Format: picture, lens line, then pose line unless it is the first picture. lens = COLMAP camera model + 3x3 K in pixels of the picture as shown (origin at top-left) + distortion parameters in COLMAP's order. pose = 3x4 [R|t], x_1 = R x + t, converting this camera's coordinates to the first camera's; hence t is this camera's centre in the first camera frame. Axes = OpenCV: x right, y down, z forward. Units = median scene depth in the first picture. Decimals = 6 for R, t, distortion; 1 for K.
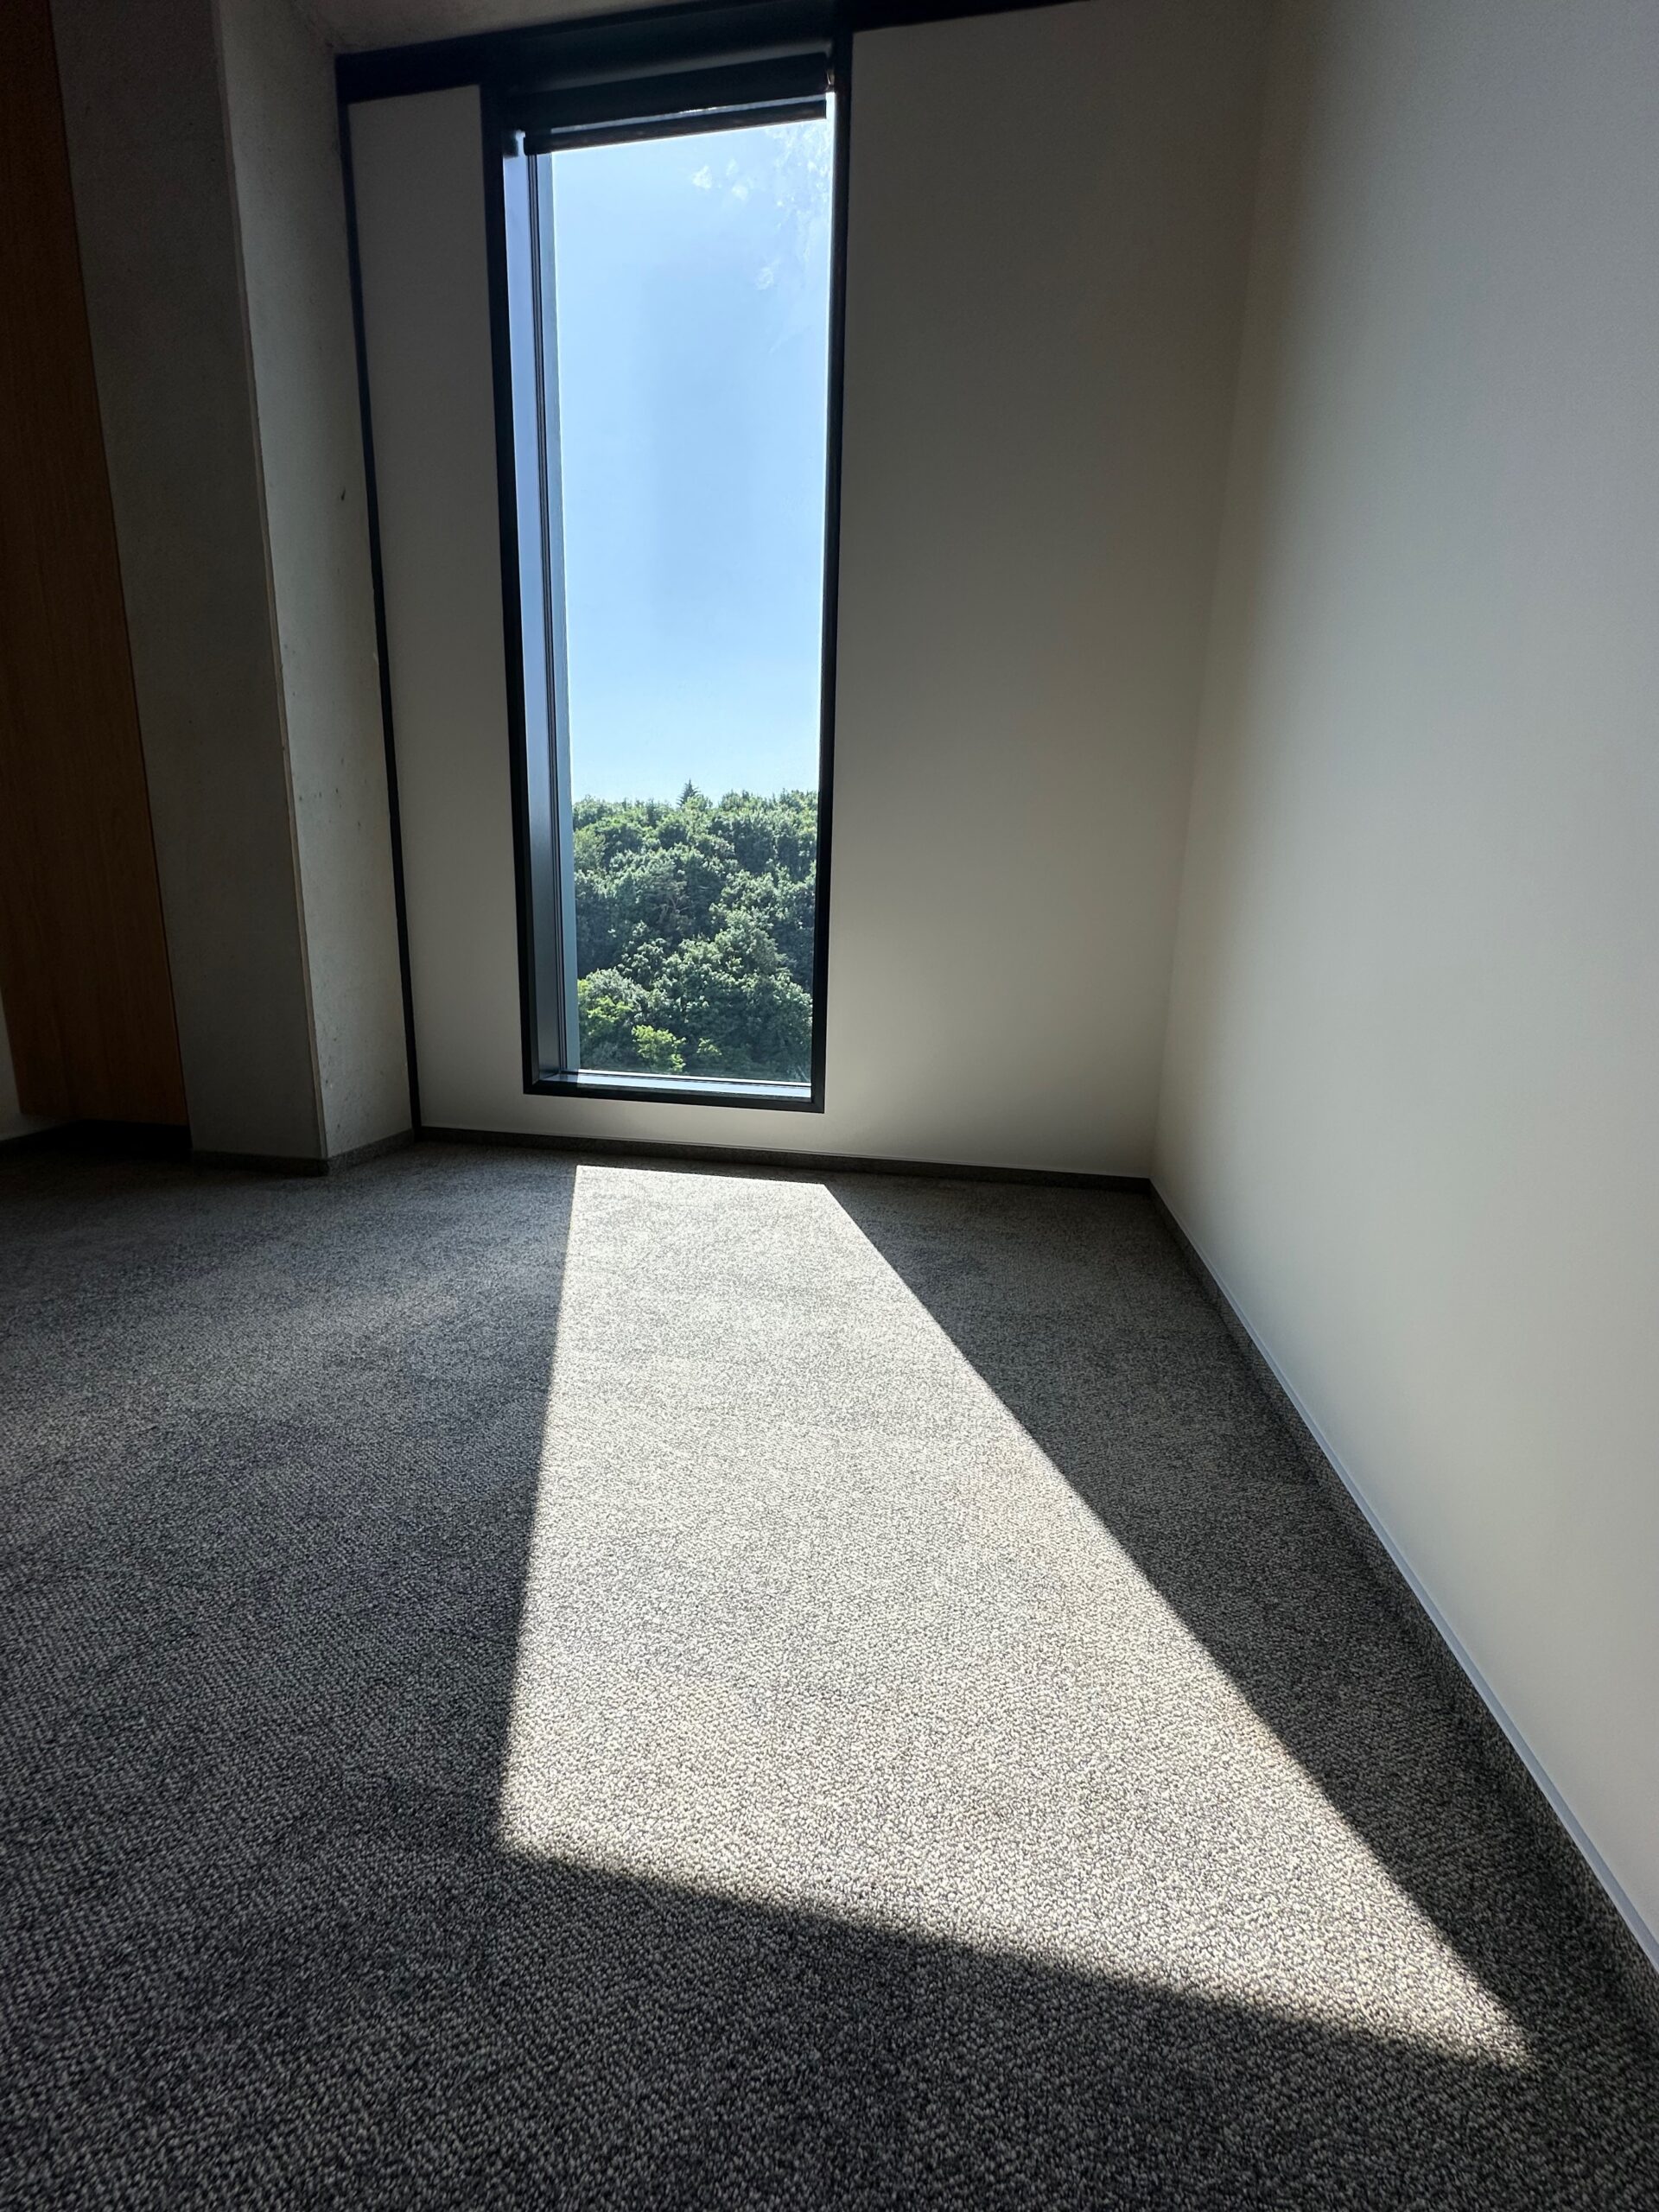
lens RADIAL K [[880.6, 0, 825.2], [0, 880.6, 1098.6], [0, 0, 1]] dist [-0.002705, 0.000952]
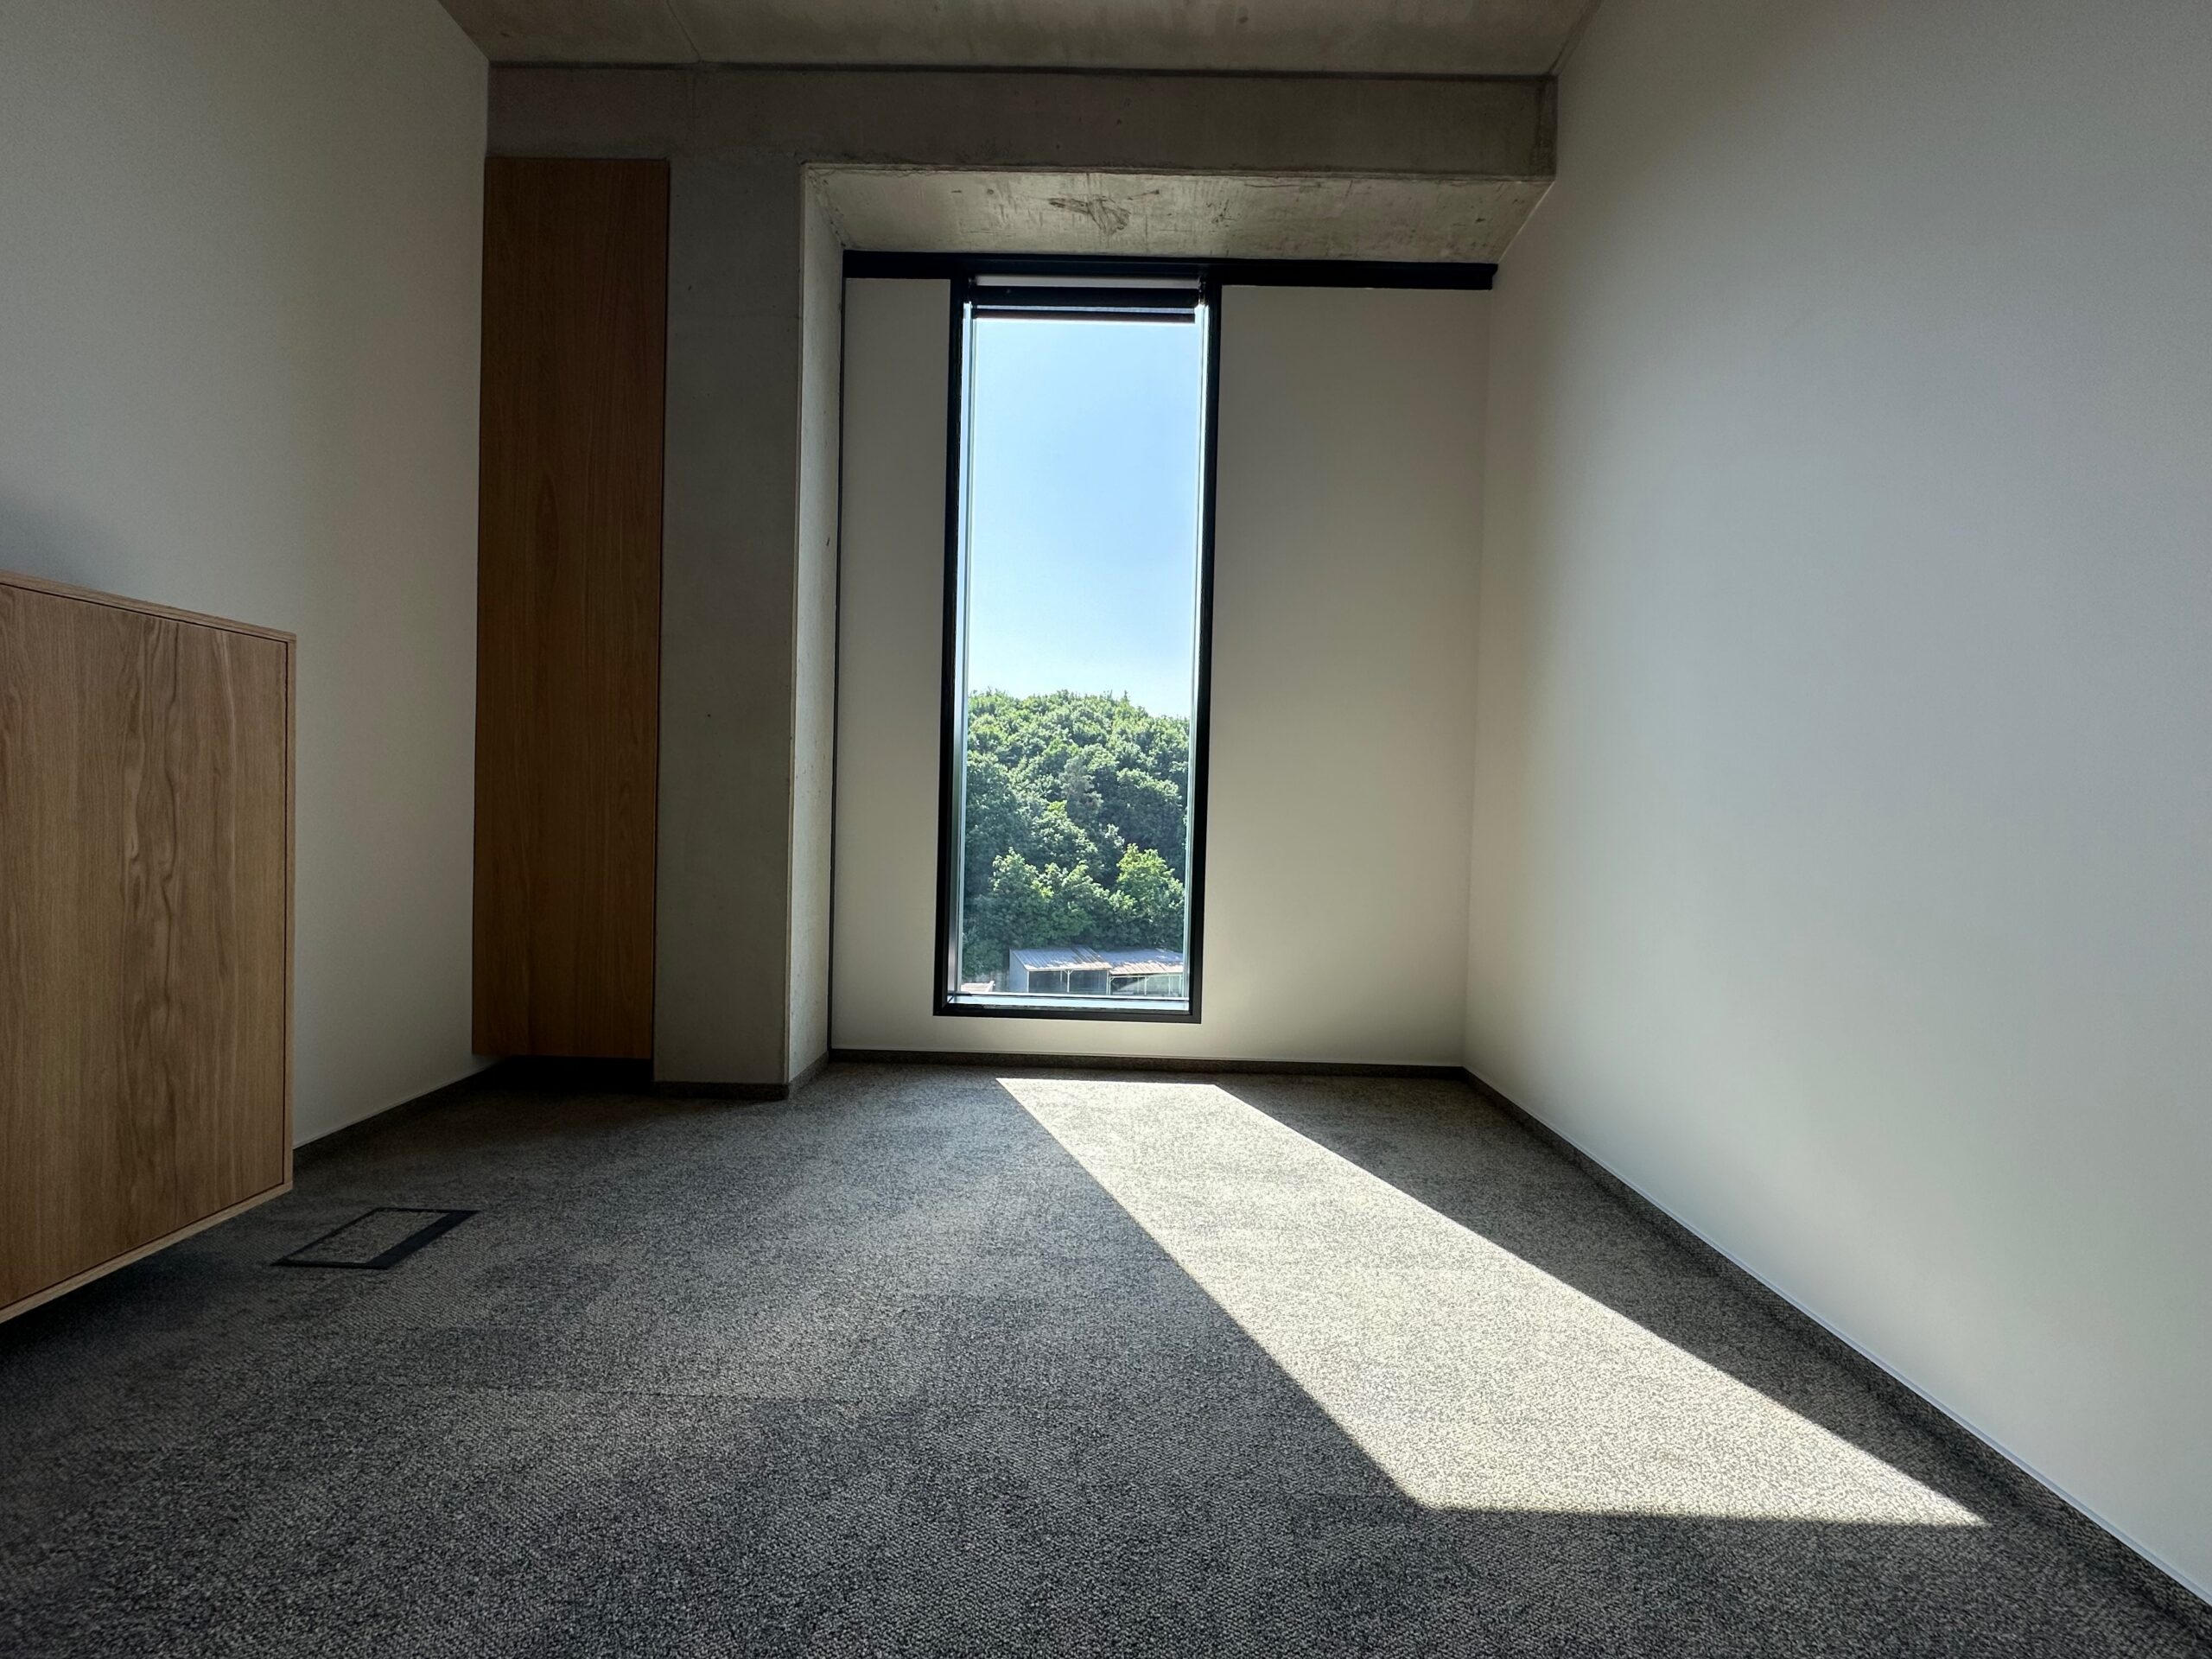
lens RADIAL K [[880.6, 0, 1101.4], [0, 880.6, 823.3], [0, 0, 1]] dist [-0.002705, 0.000952]
pose [[0.986715, -0.002526, 0.162438, -0.410500], [0.032719, 0.982481, -0.183468, -0.044358], [-0.159129, 0.186346, 0.969512, -0.243406]]
